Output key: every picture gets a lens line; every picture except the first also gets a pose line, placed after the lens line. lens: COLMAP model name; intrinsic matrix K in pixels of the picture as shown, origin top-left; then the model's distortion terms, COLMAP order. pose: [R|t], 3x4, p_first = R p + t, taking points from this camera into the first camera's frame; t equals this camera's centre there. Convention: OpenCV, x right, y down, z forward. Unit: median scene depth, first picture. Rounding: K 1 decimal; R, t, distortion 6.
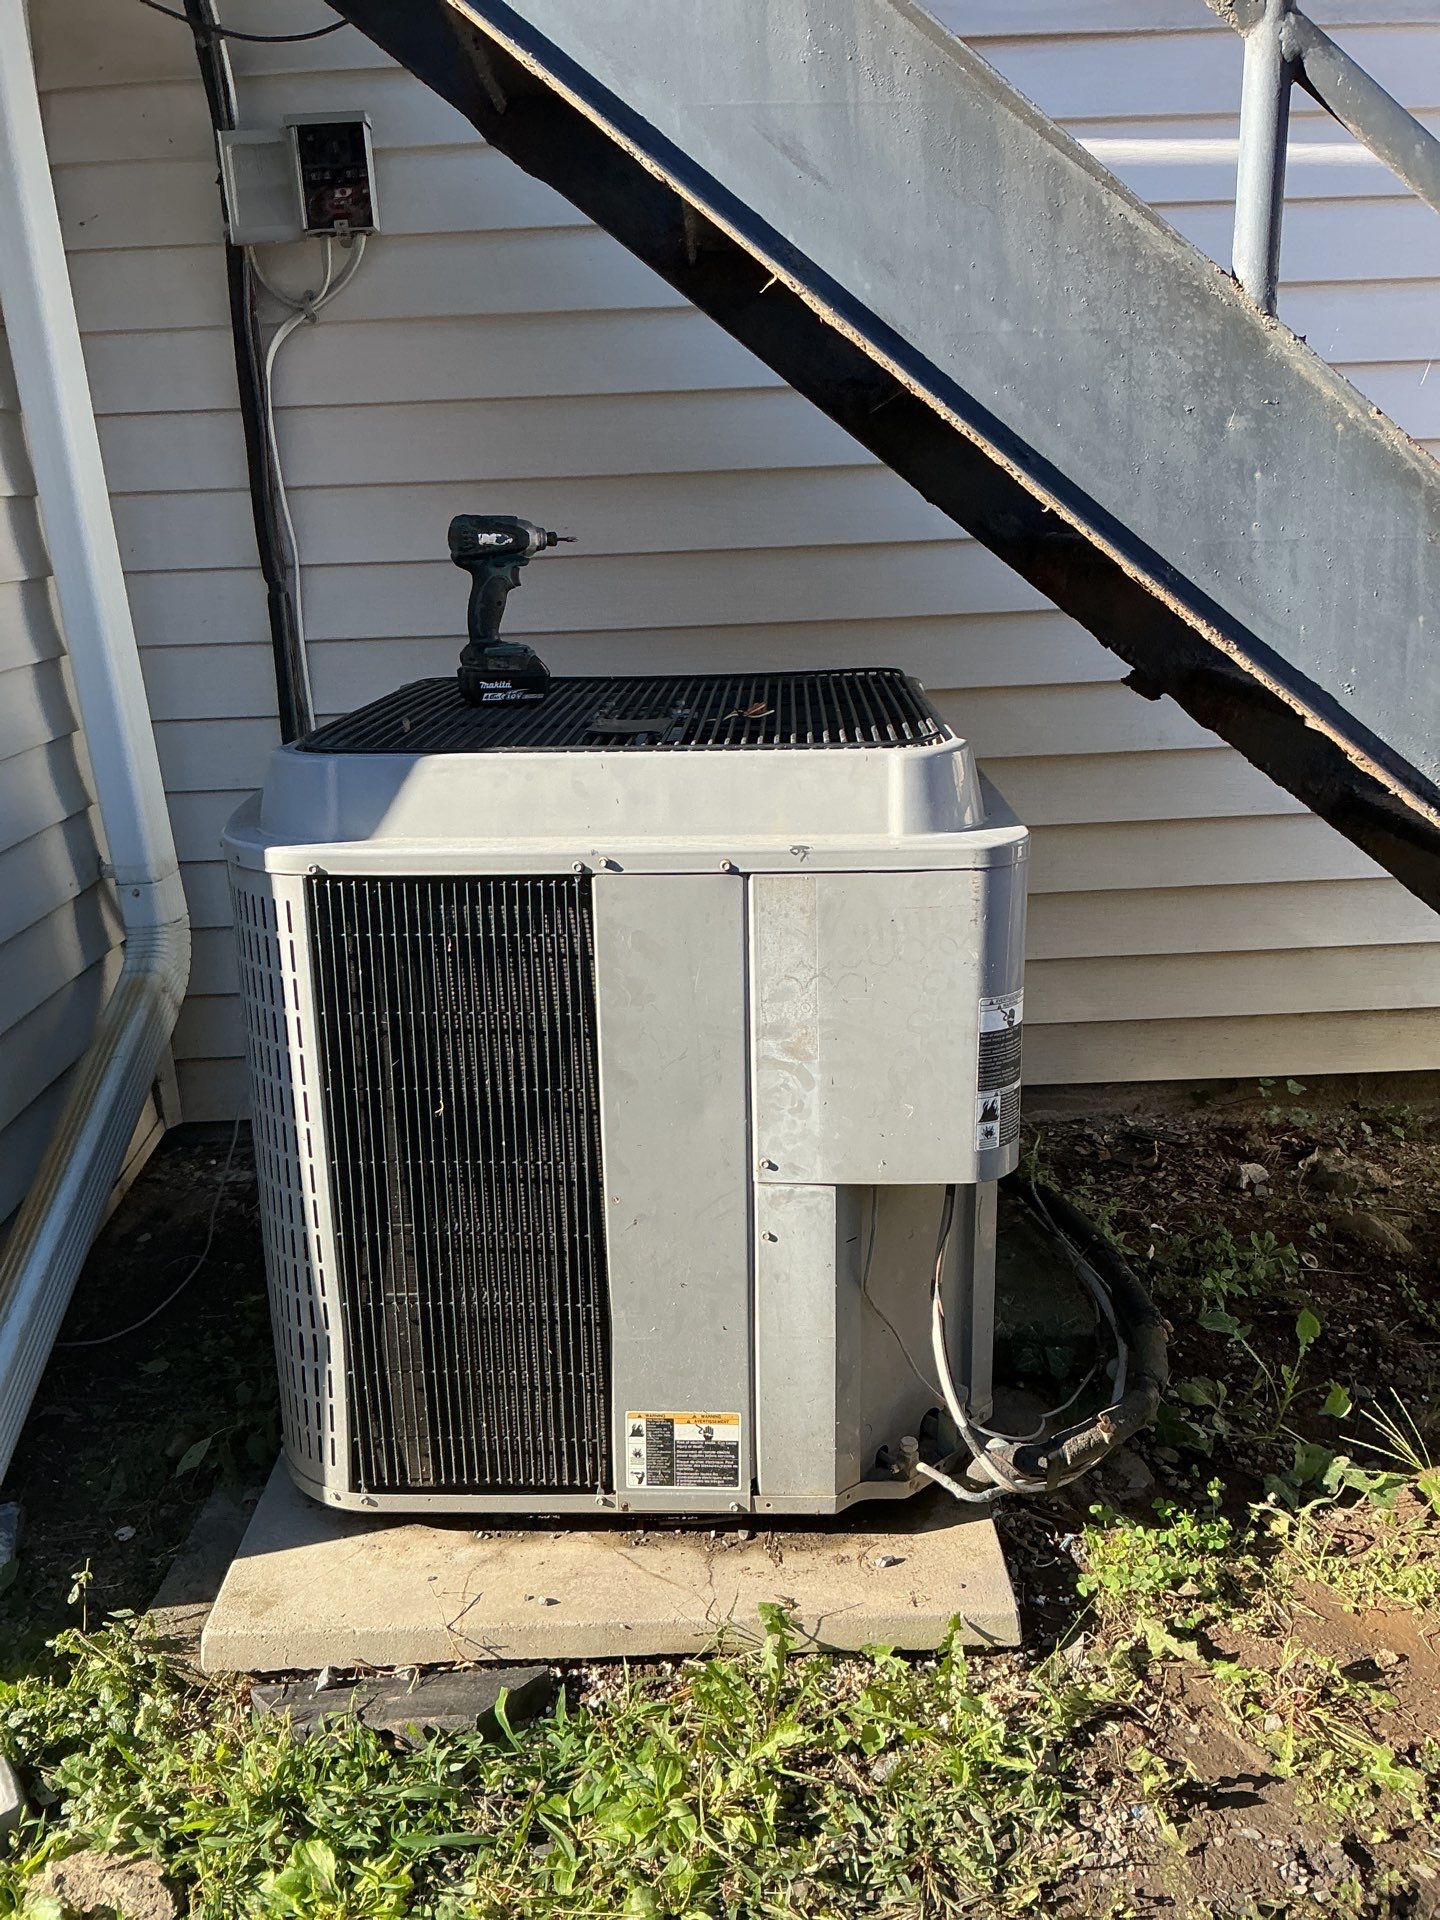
lens RADIAL K [[1577.5, 0, 726.8], [0, 1577.5, 953.2], [0, 0, 1]] dist [0.111689, -0.223301]
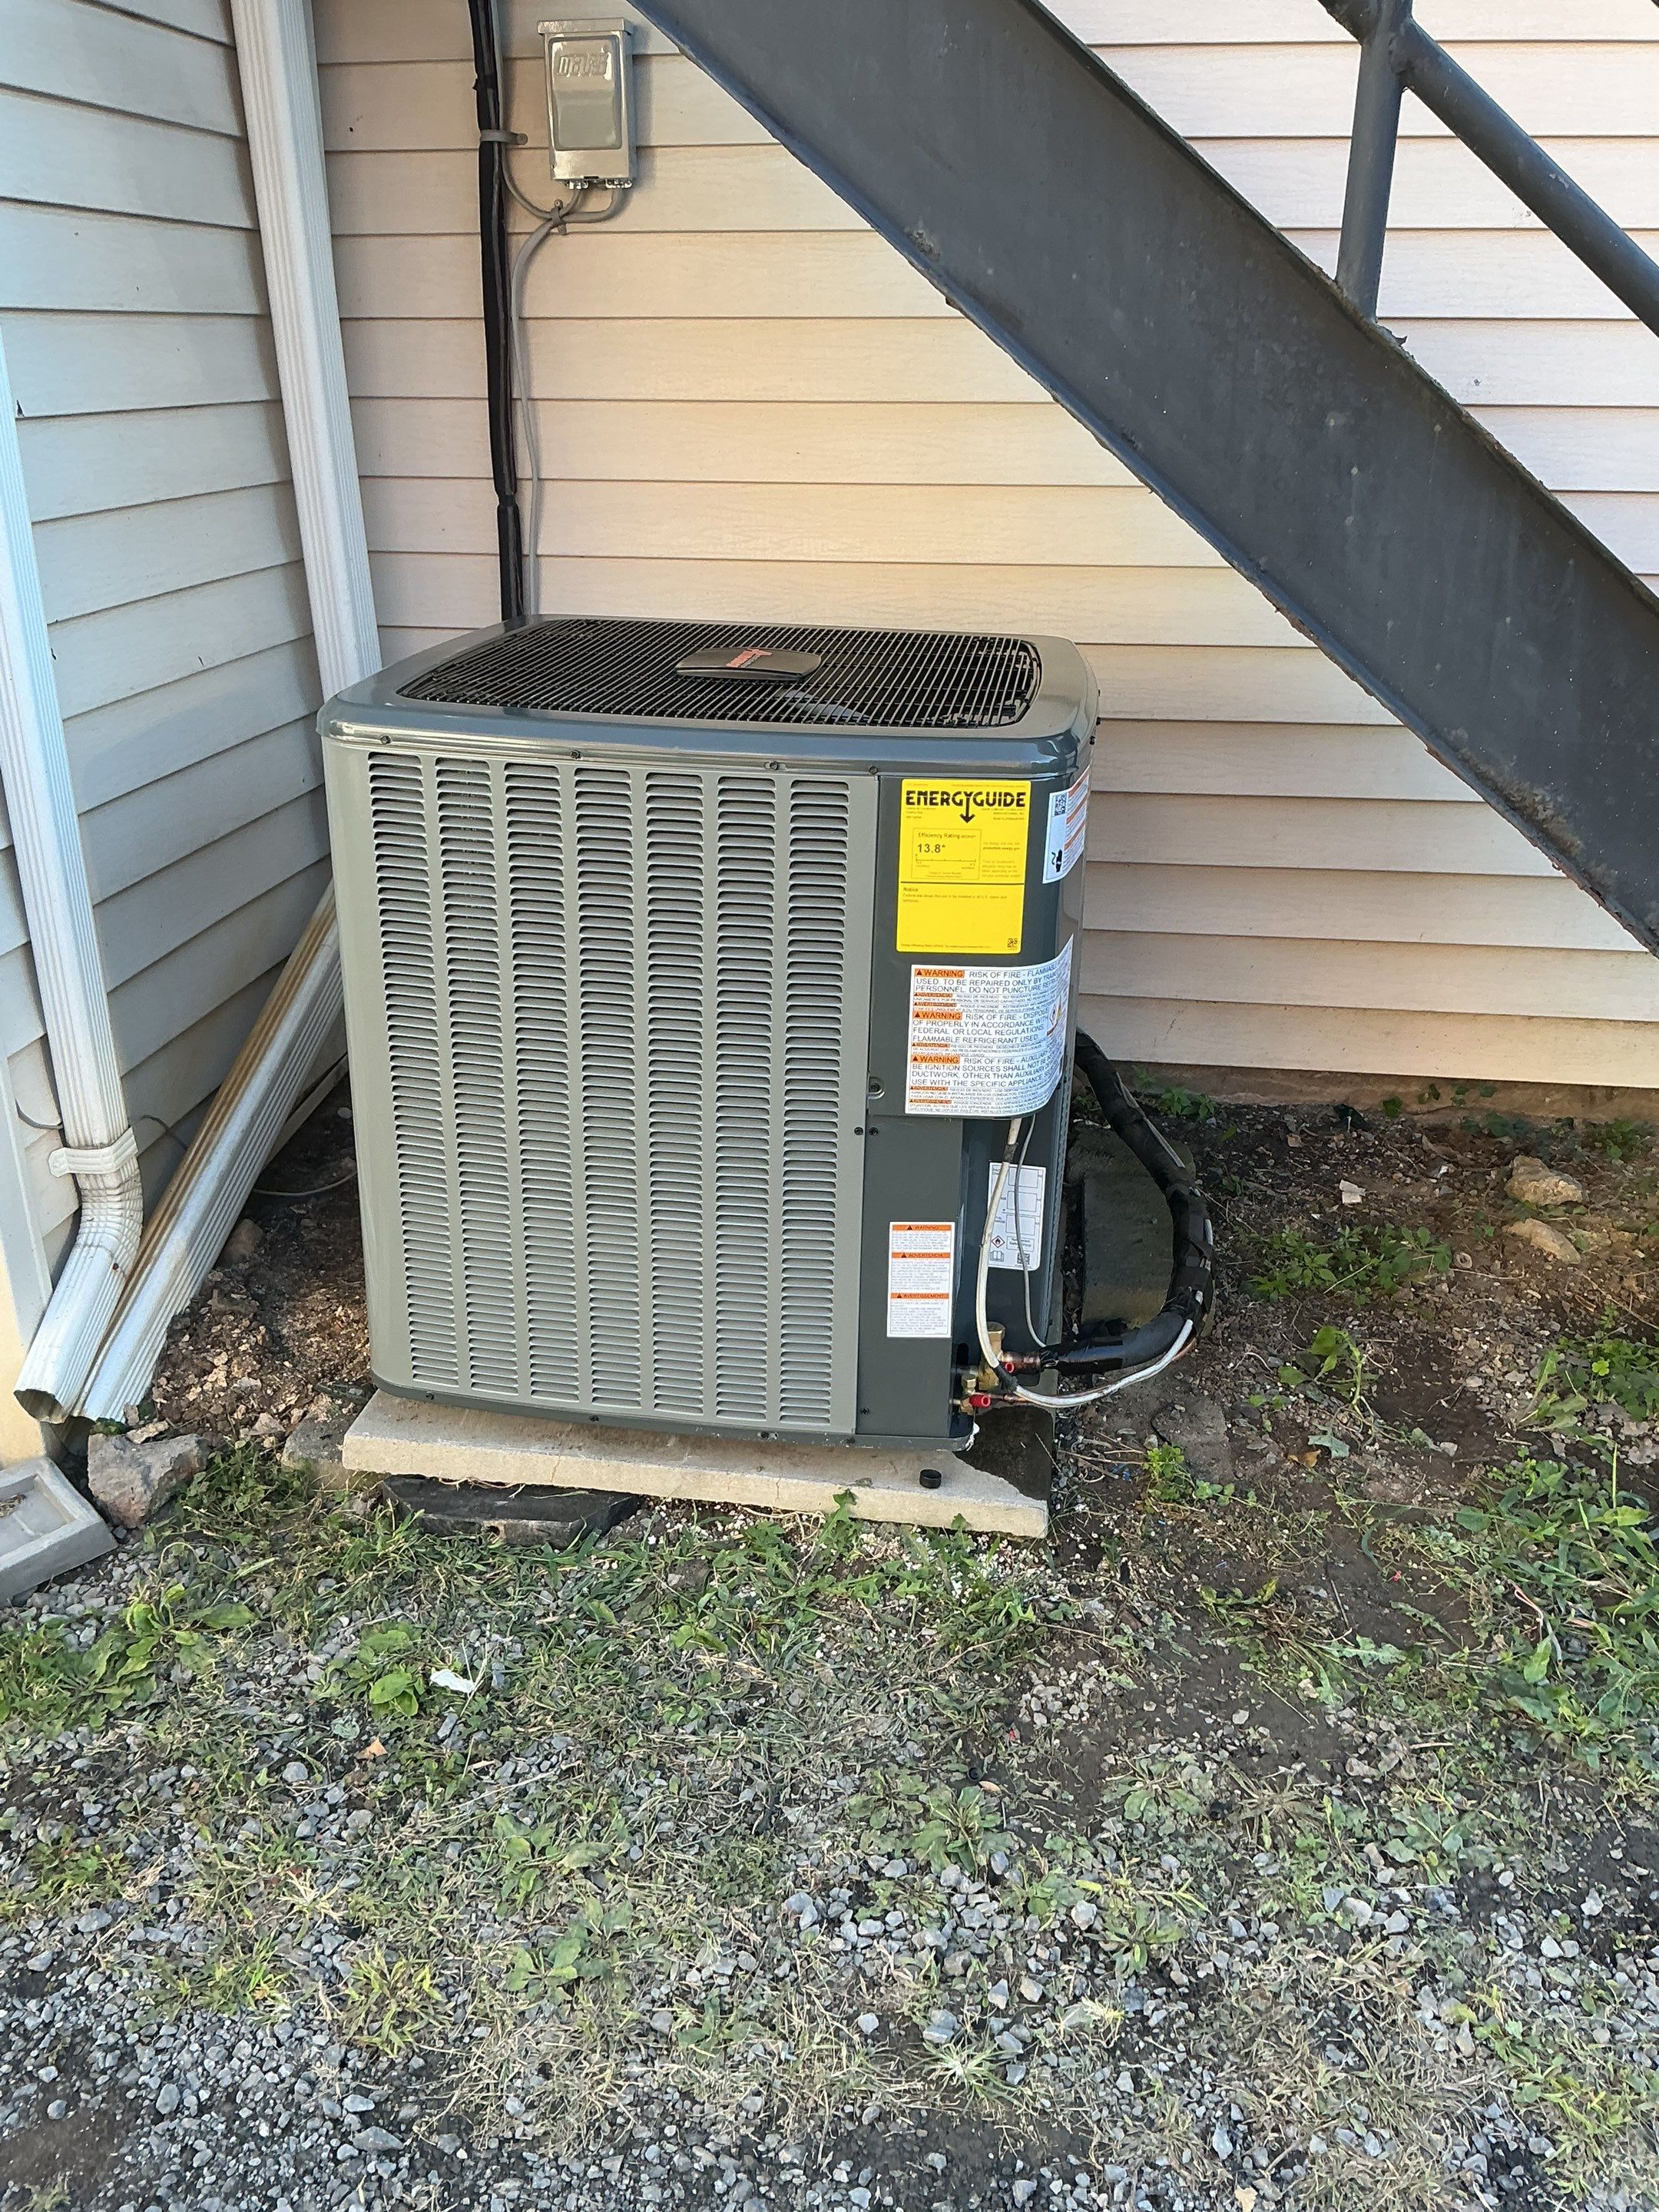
lens RADIAL K [[1817.4, 0, 837.3], [0, 1817.4, 1098.1], [0, 0, 1]] dist [0.111689, -0.223301]
pose [[0.985614, 0.102164, -0.134640, 0.202758], [-0.087710, 0.990138, 0.109238, 0.005428], [0.144473, -0.095857, 0.984855, -0.274974]]
